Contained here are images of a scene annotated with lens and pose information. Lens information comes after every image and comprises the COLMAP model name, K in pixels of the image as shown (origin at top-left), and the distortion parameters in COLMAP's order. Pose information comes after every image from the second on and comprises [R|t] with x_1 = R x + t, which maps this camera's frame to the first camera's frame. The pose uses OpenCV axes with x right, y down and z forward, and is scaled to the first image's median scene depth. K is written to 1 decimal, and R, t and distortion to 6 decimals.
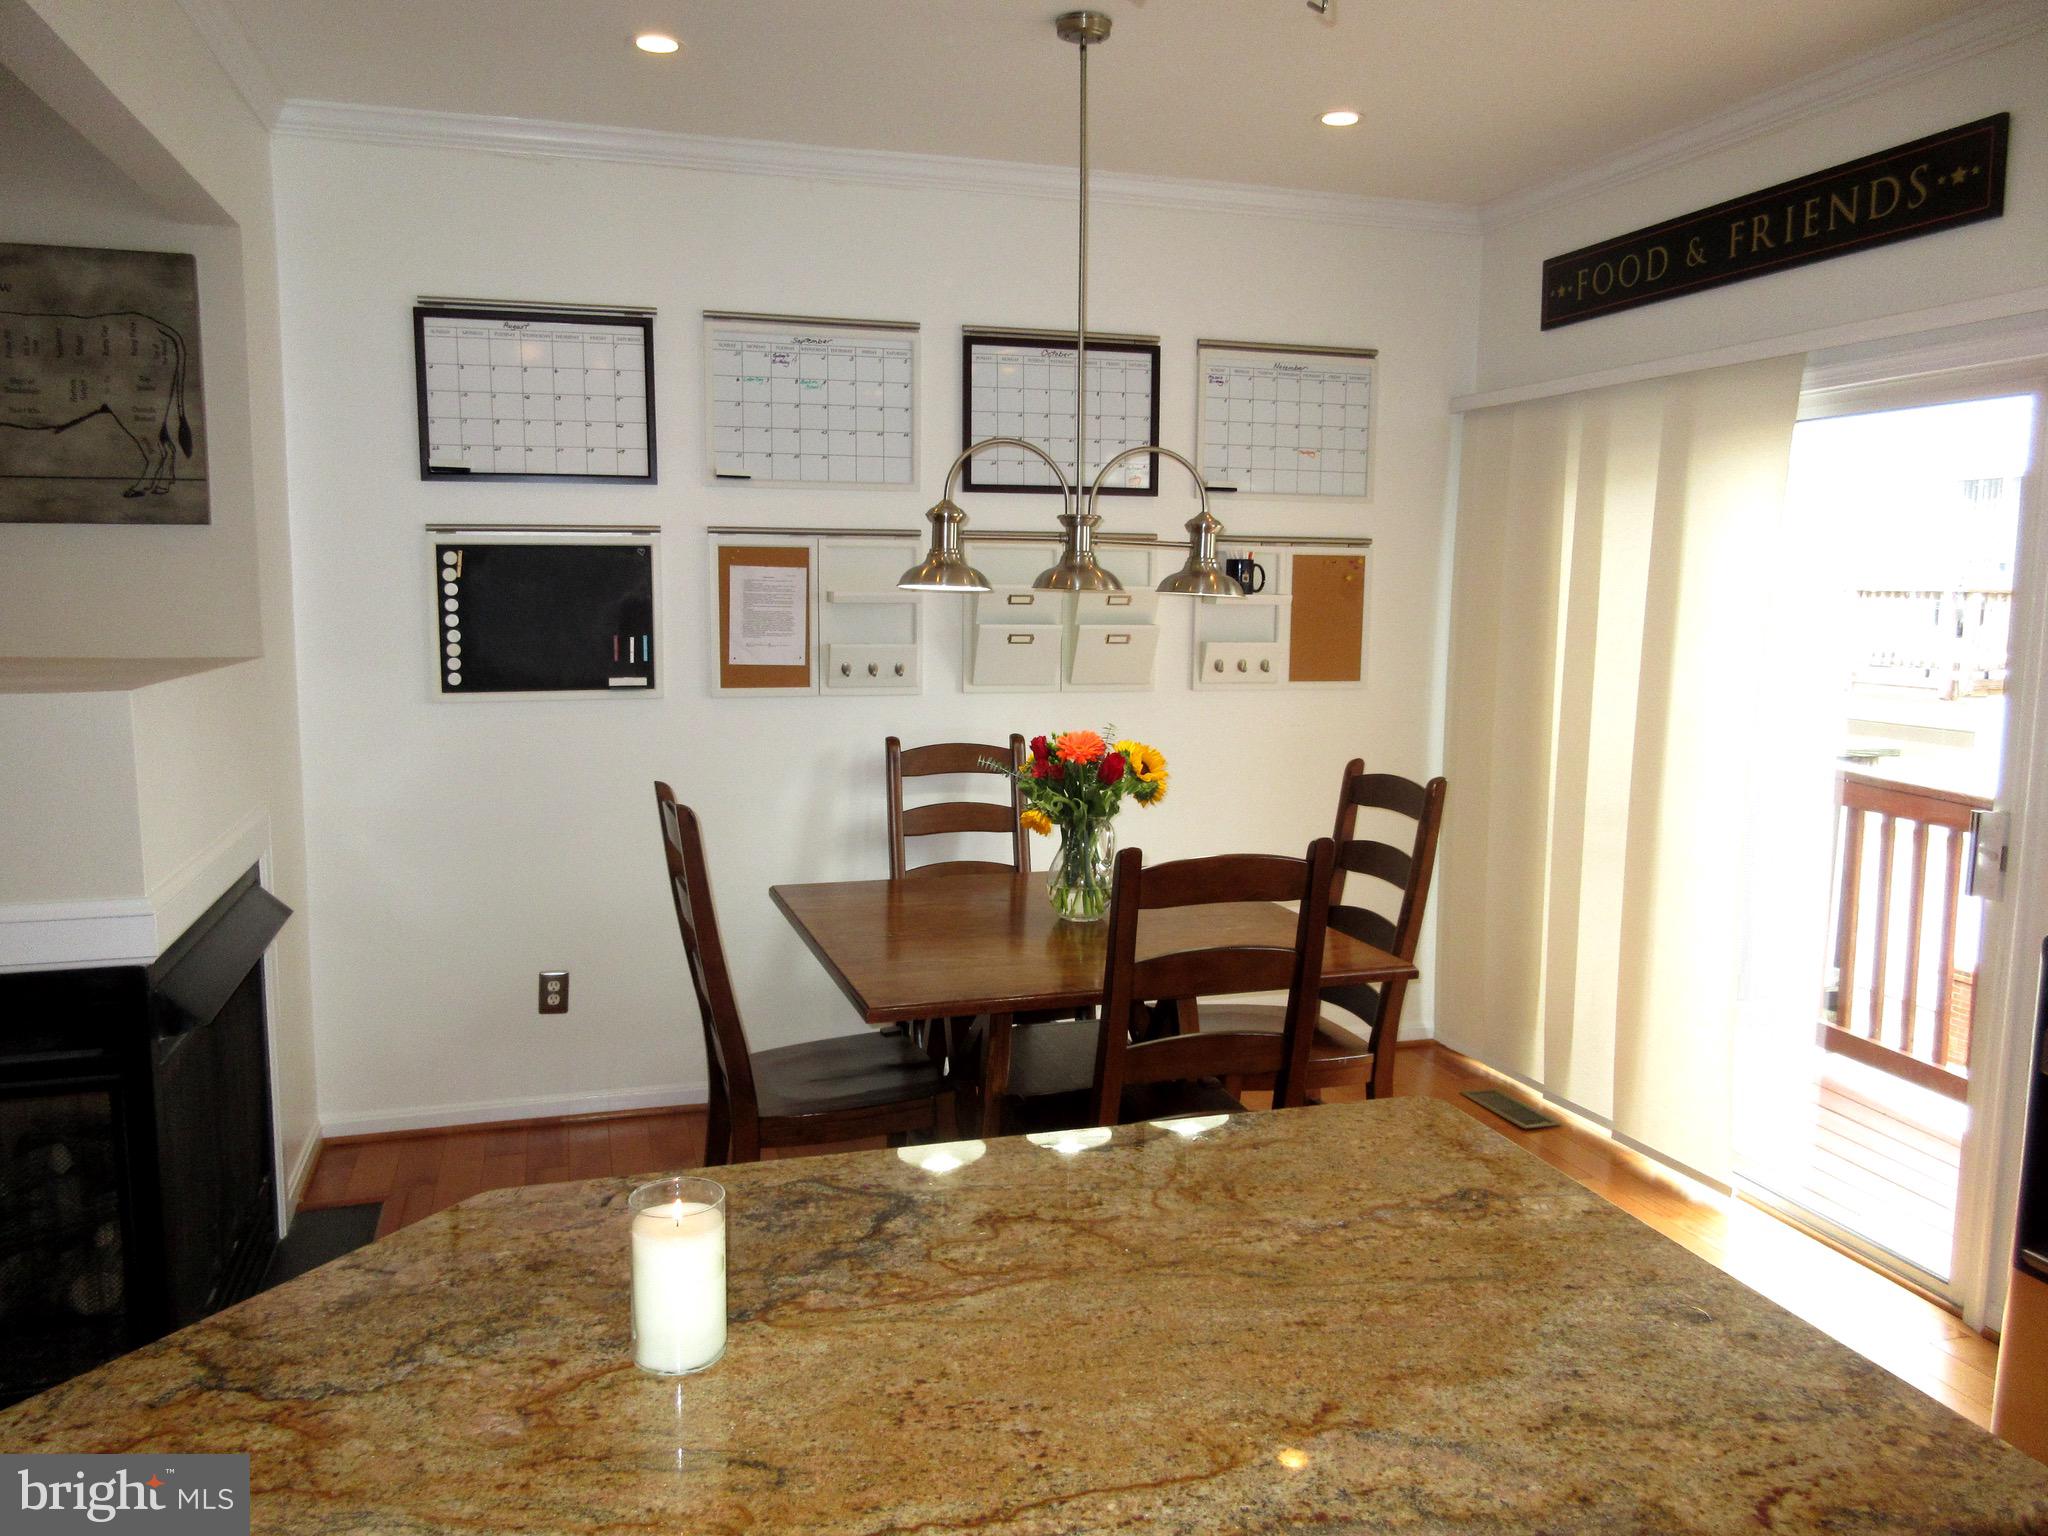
lens RADIAL K [[1508.3, 0, 1026.2], [0, 1508.3, 759.8], [0, 0, 1]] dist [-0.001797, 0.006944]
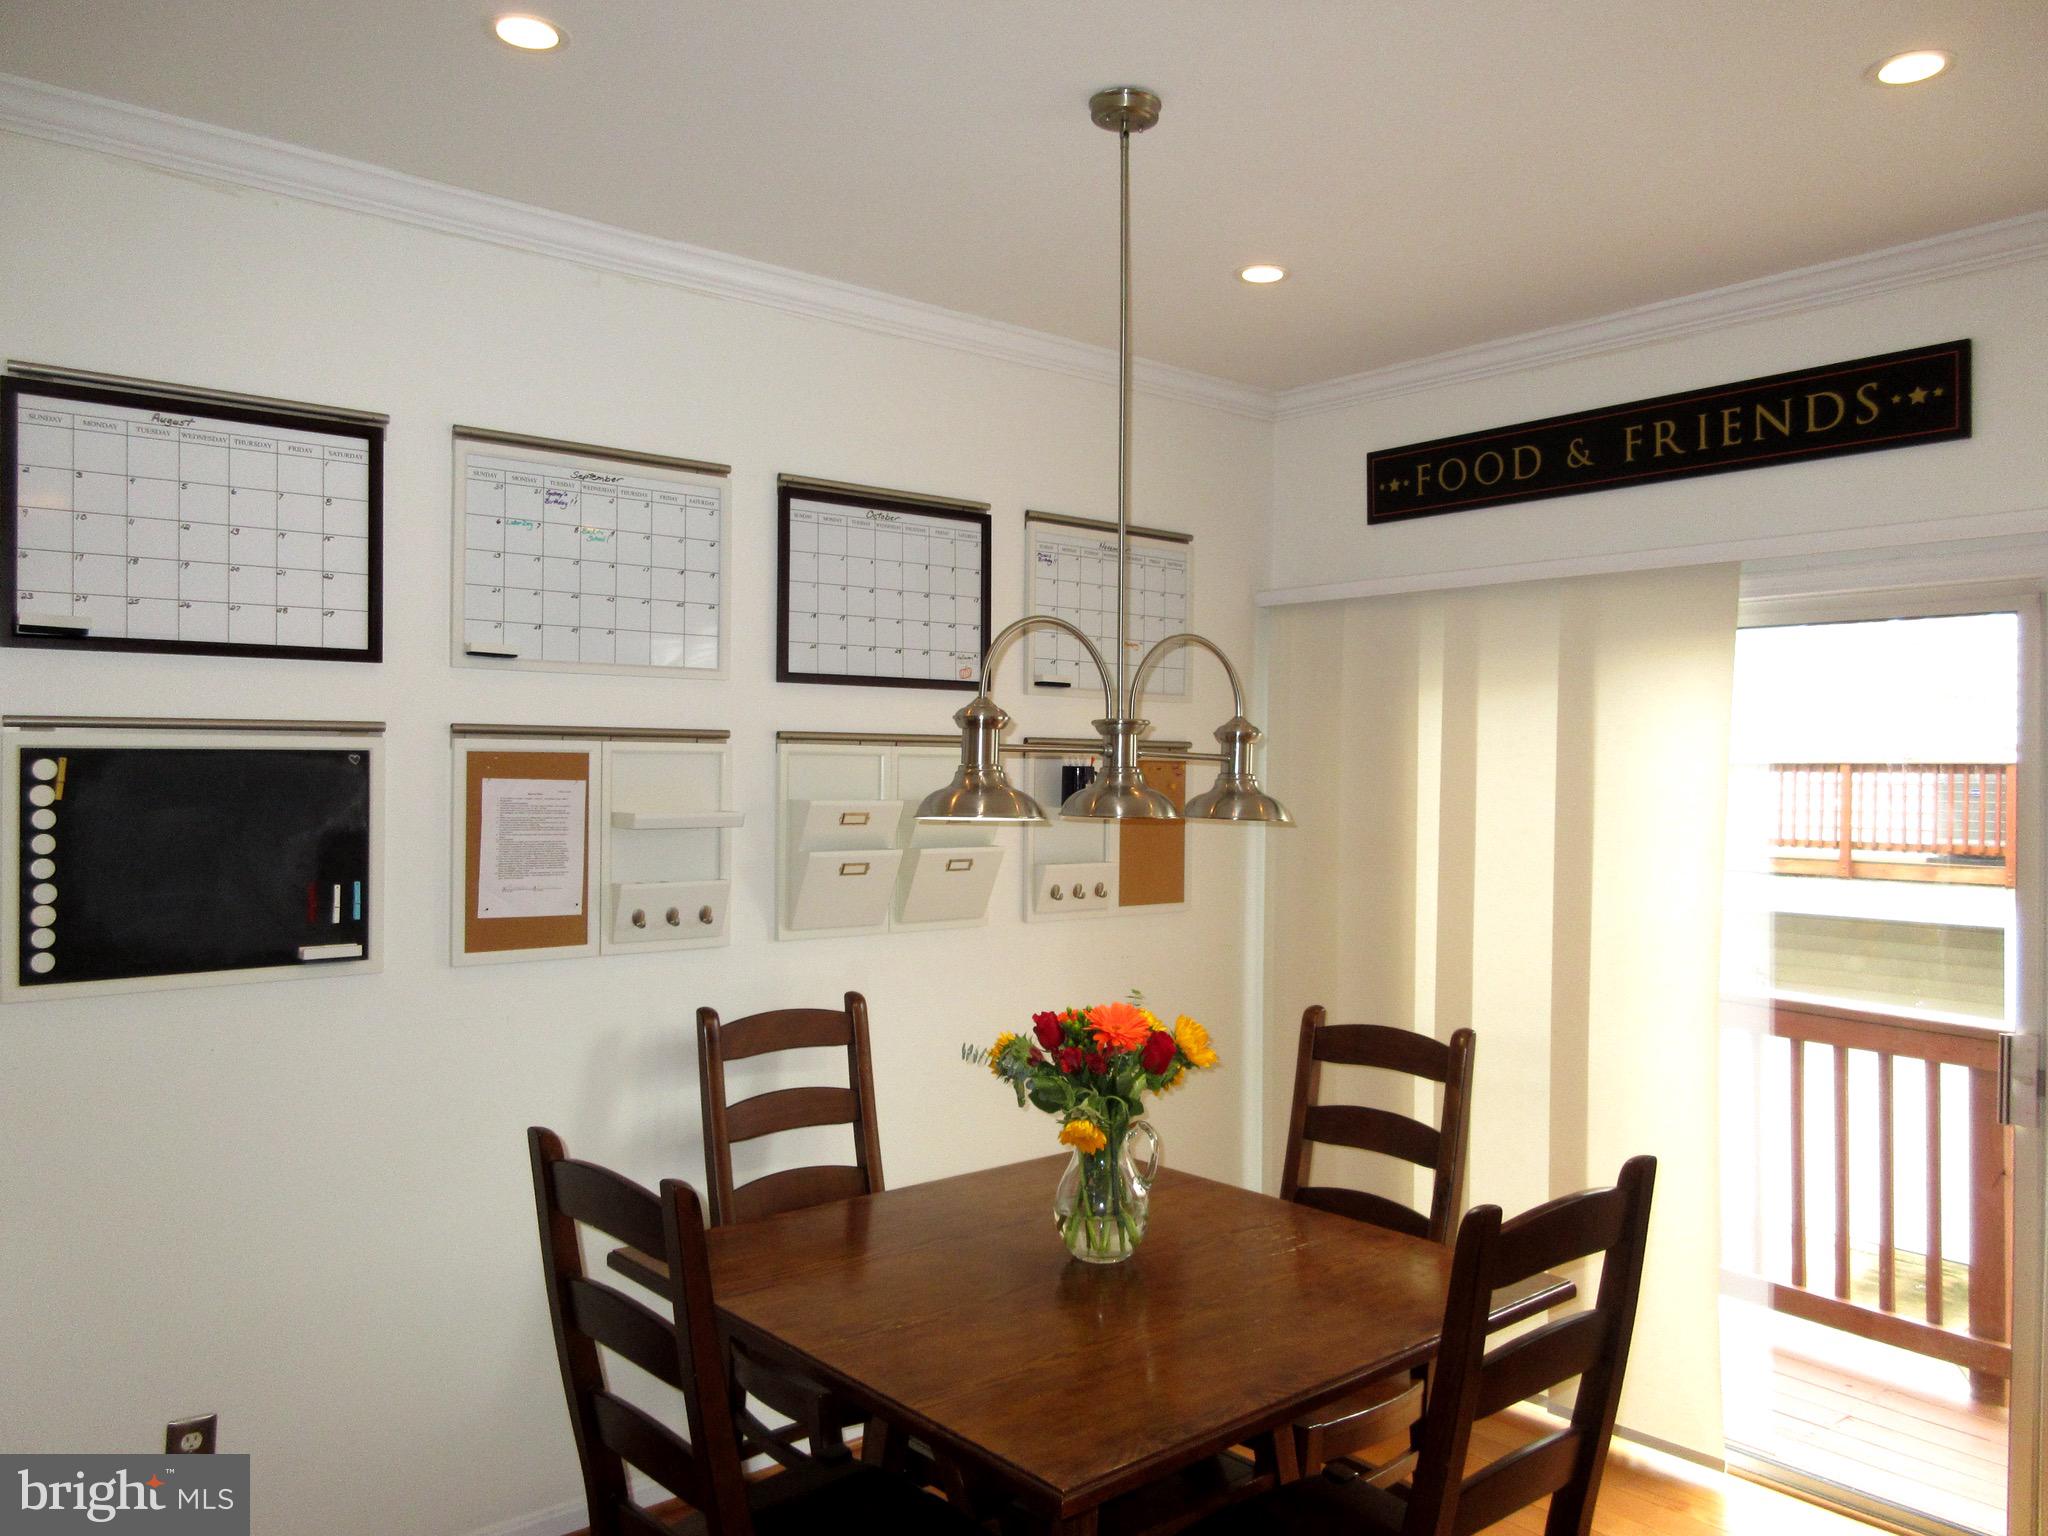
lens RADIAL K [[1527.4, 0, 1024.0], [0, 1527.4, 768.0], [0, 0, 1]] dist [0.007031, -0.000484]
pose [[0.921587, -0.000233, 0.388171, -0.244579], [0.045805, 0.993078, -0.108153, -0.045192], [-0.385459, 0.117453, 0.915219, 0.250549]]
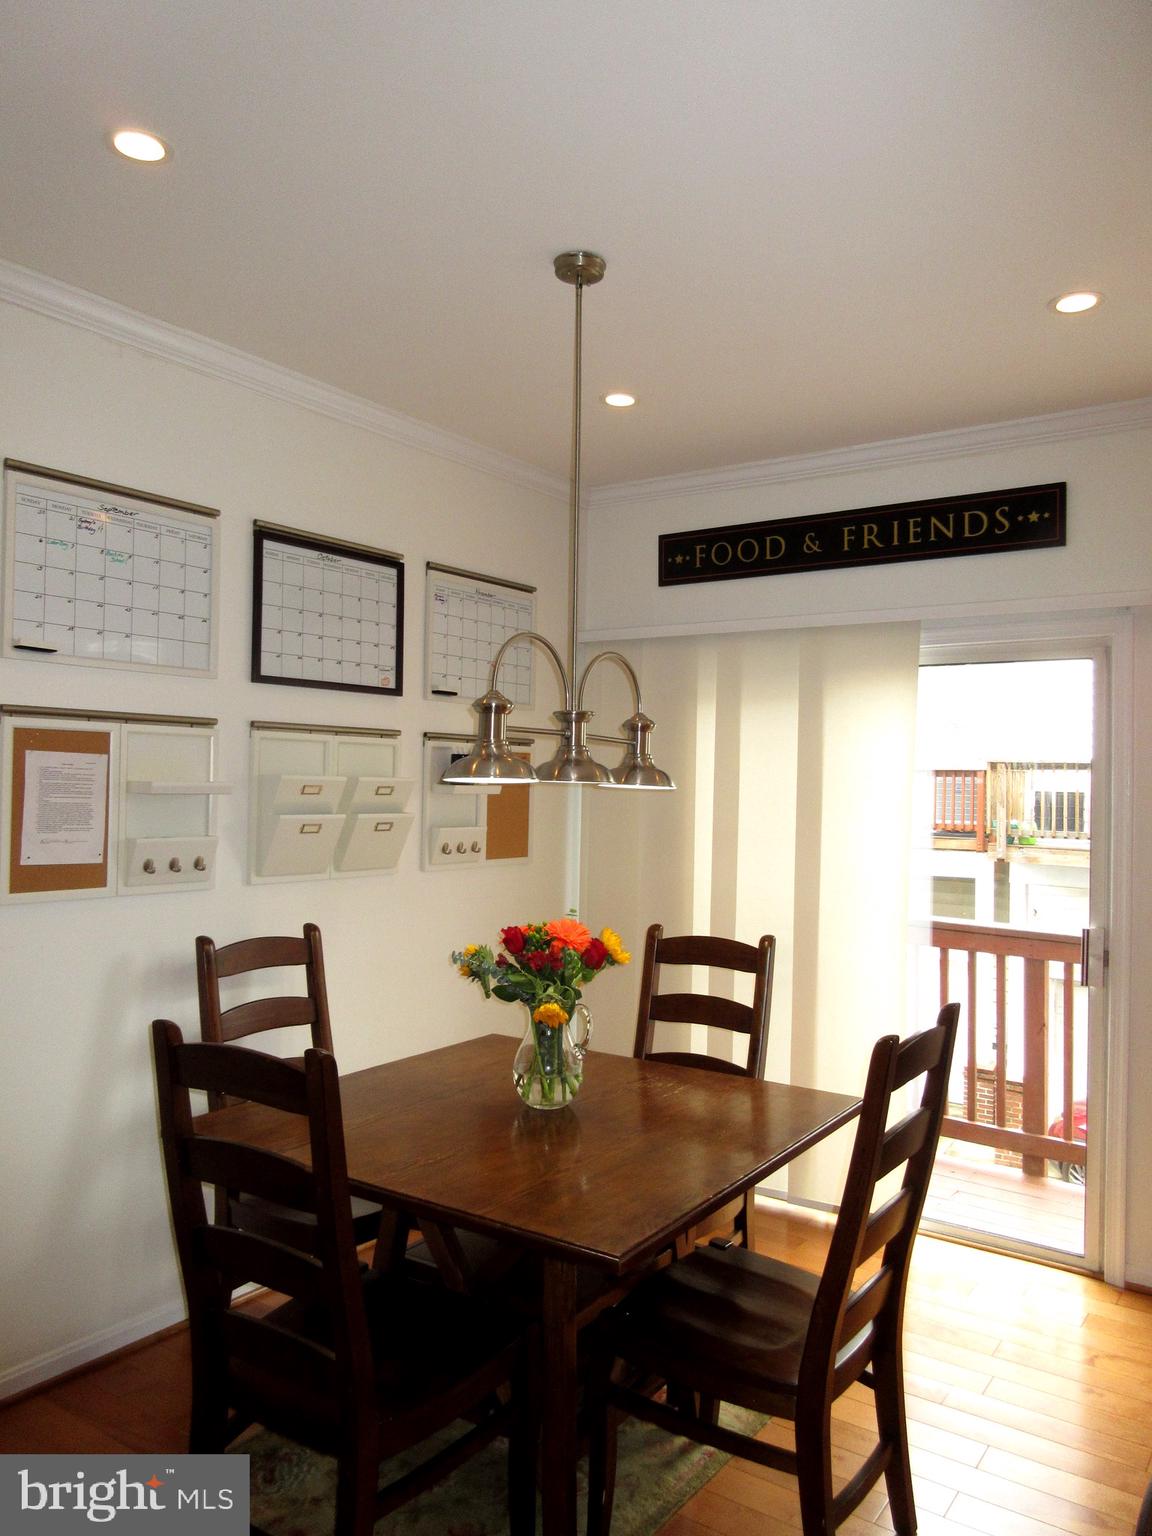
lens RADIAL K [[1131.3, 0, 579.2], [0, 1131.3, 767.2], [0, 0, 1]] dist [-0.001797, 0.006944]
pose [[0.790450, 0.011134, 0.612425, -0.347016], [0.064308, 0.992801, -0.101050, -0.034779], [-0.609141, 0.119259, 0.784043, 0.309568]]
